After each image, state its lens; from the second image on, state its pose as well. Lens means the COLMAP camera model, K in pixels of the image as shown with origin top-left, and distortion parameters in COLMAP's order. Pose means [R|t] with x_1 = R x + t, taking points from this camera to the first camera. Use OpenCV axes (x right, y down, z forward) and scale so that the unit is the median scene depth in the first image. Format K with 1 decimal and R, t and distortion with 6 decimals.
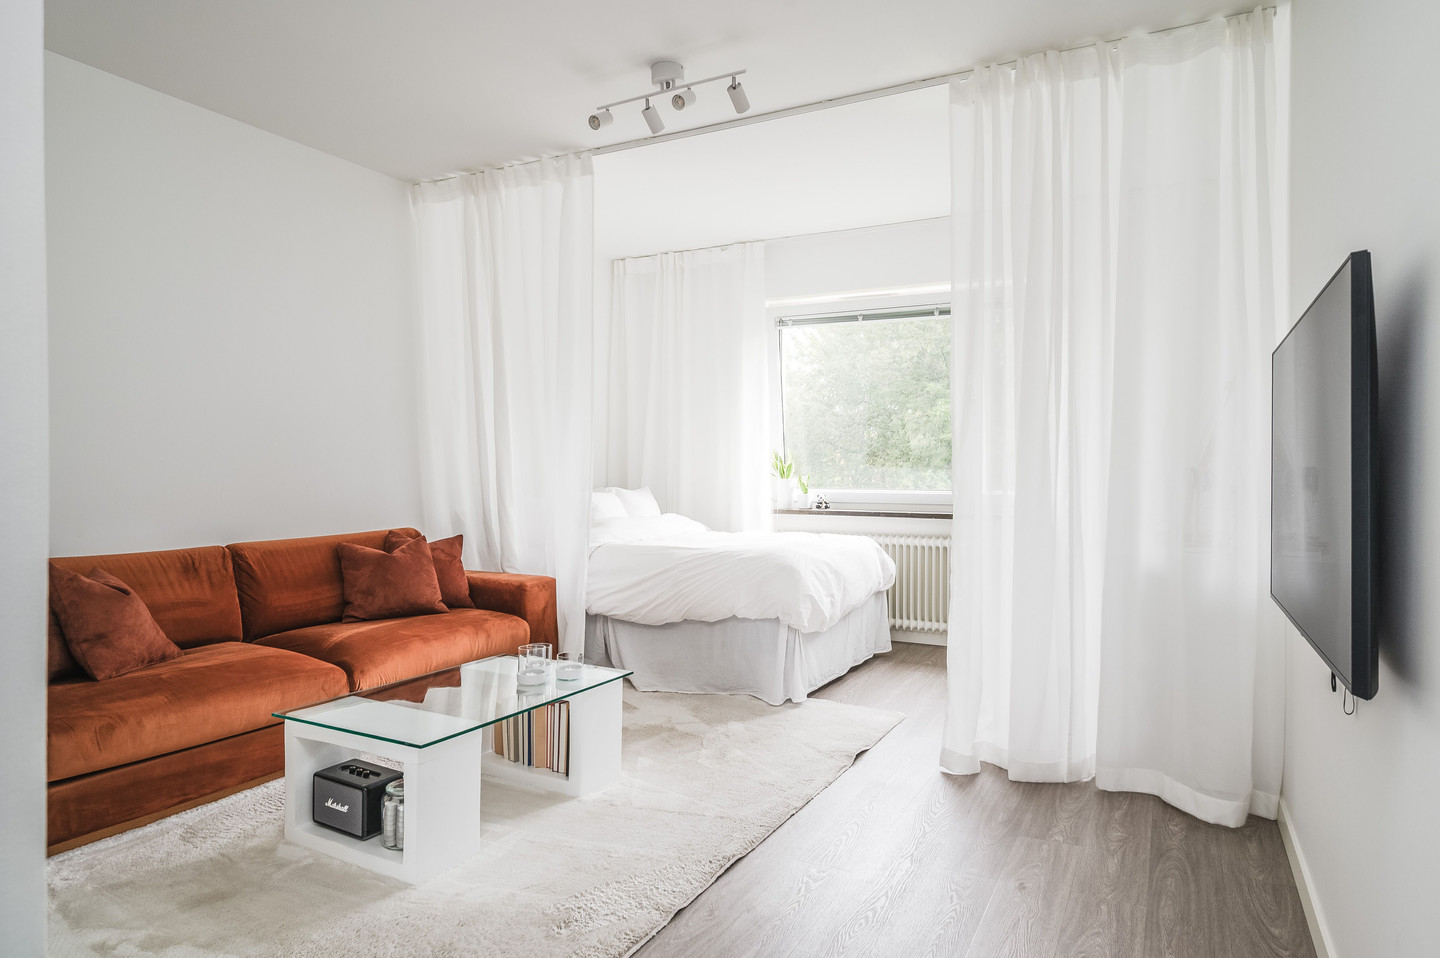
lens RADIAL K [[852.7, 0, 739.3], [0, 852.7, 471.8], [0, 0, 1]] dist [-0.004970, 0.005711]
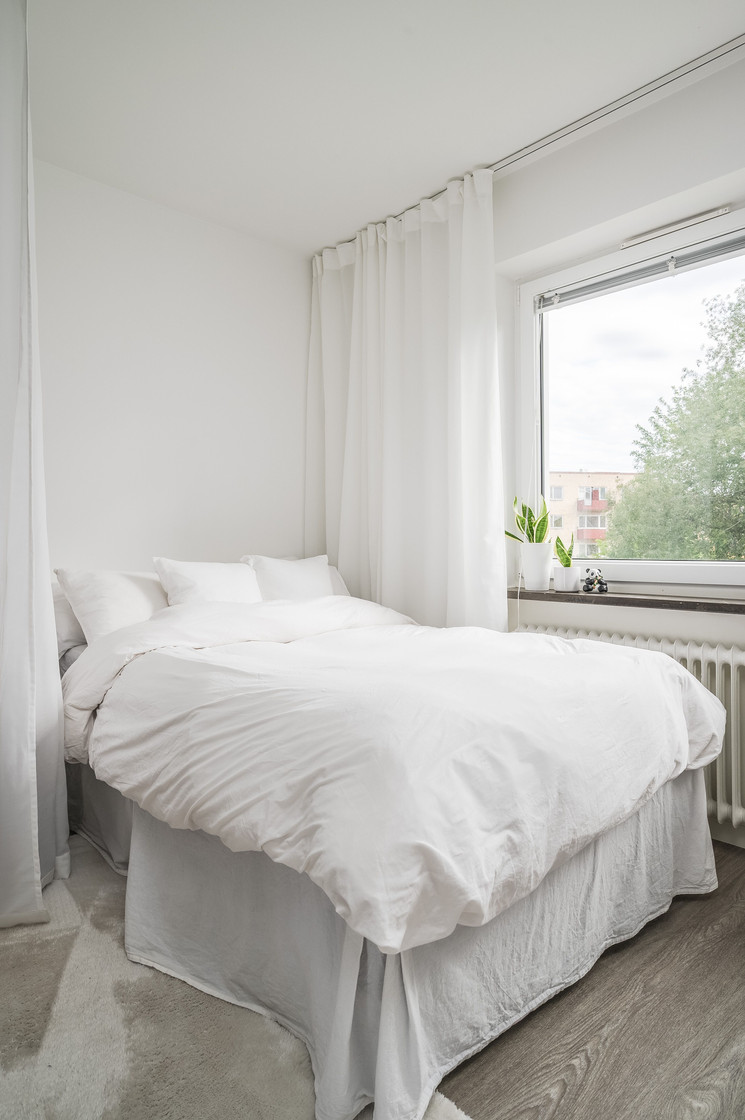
lens RADIAL K [[663.2, 0, 359.7], [0, 663.2, 541.8], [0, 0, 1]] dist [-0.004970, 0.005711]
pose [[0.931614, -0.009146, -0.363335, 0.152264], [0.003523, 0.999864, -0.016137, 0.020126], [0.363433, 0.013754, 0.931519, 0.682179]]
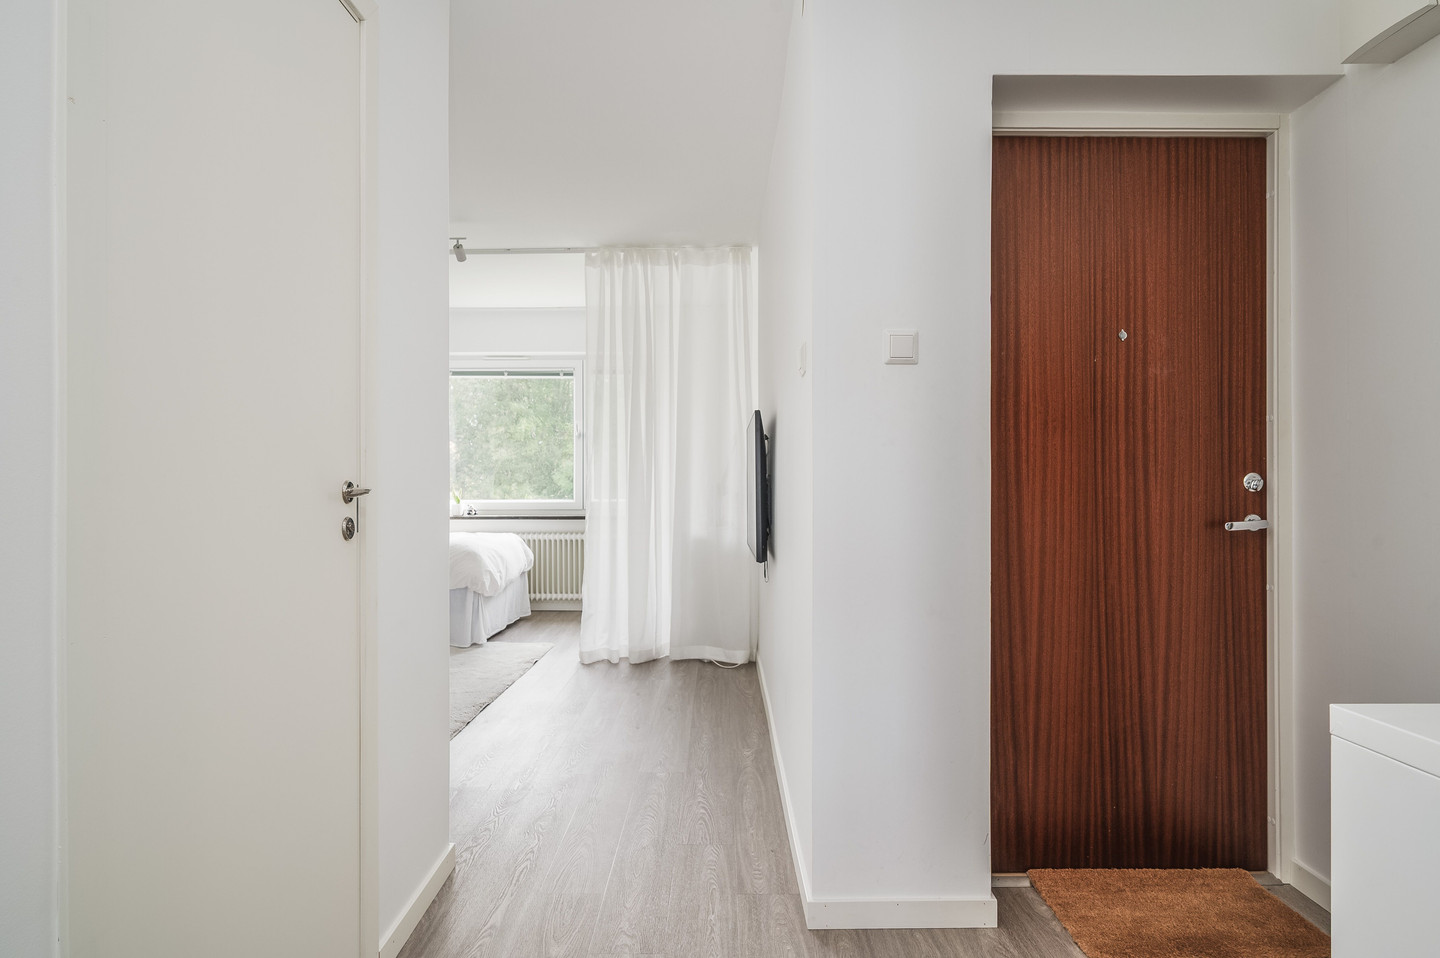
lens RADIAL K [[852.7, 0, 733.7], [0, 852.7, 476.3], [0, 0, 1]] dist [-0.004970, 0.005711]
pose [[0.883407, -0.003803, 0.468591, -0.217632], [0.008803, 0.999925, -0.008481, -0.002404], [-0.468523, 0.011617, 0.883375, -0.470249]]
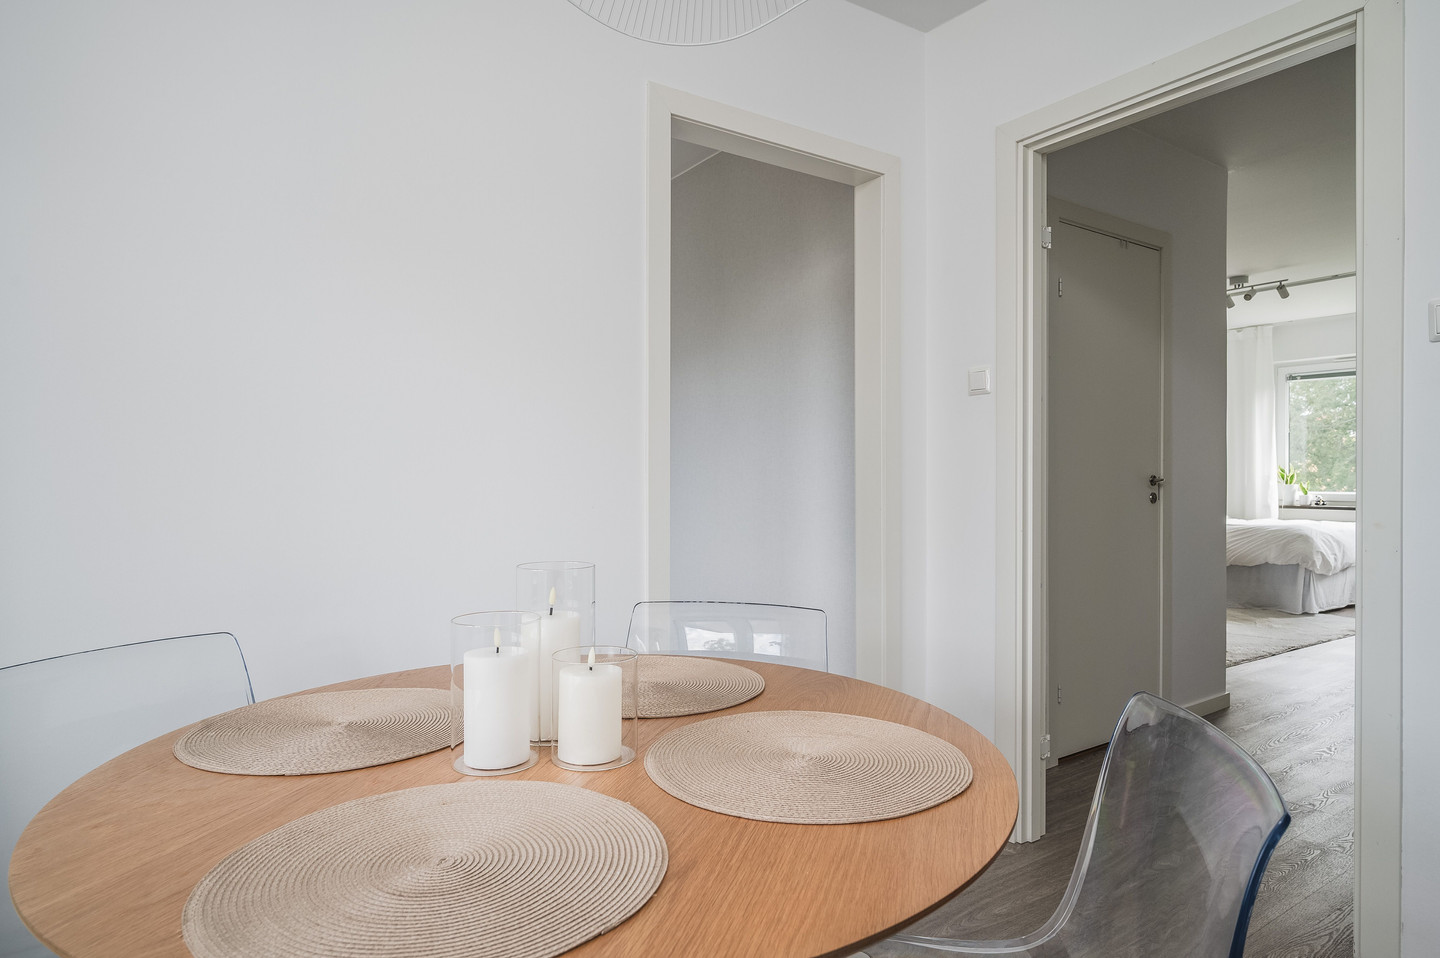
lens RADIAL K [[852.7, 0, 718.6], [0, 852.7, 478.3], [0, 0, 1]] dist [-0.004970, 0.005711]
pose [[0.884719, -0.002461, -0.466118, -0.176148], [0.001850, 0.999997, -0.001768, -0.001860], [0.466121, 0.000702, 0.884721, -1.004085]]
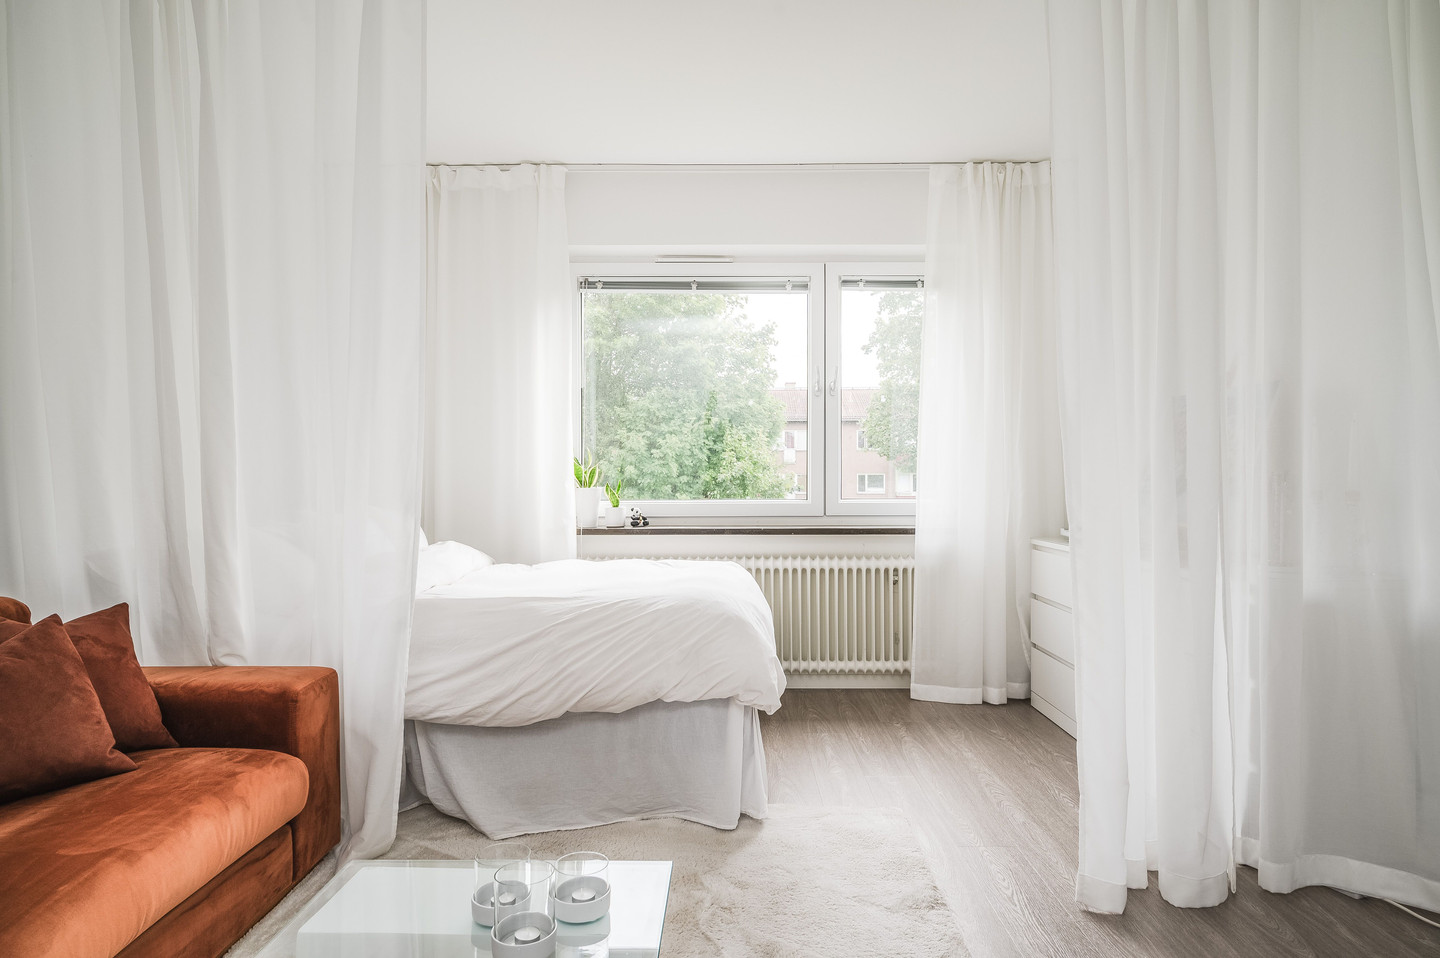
lens RADIAL K [[852.7, 0, 726.0], [0, 852.7, 467.9], [0, 0, 1]] dist [-0.004970, 0.005711]
pose [[0.890392, -0.004435, 0.455173, -0.245029], [0.009669, 0.999911, -0.009171, -0.001451], [-0.455092, 0.012567, 0.890356, 0.378538]]
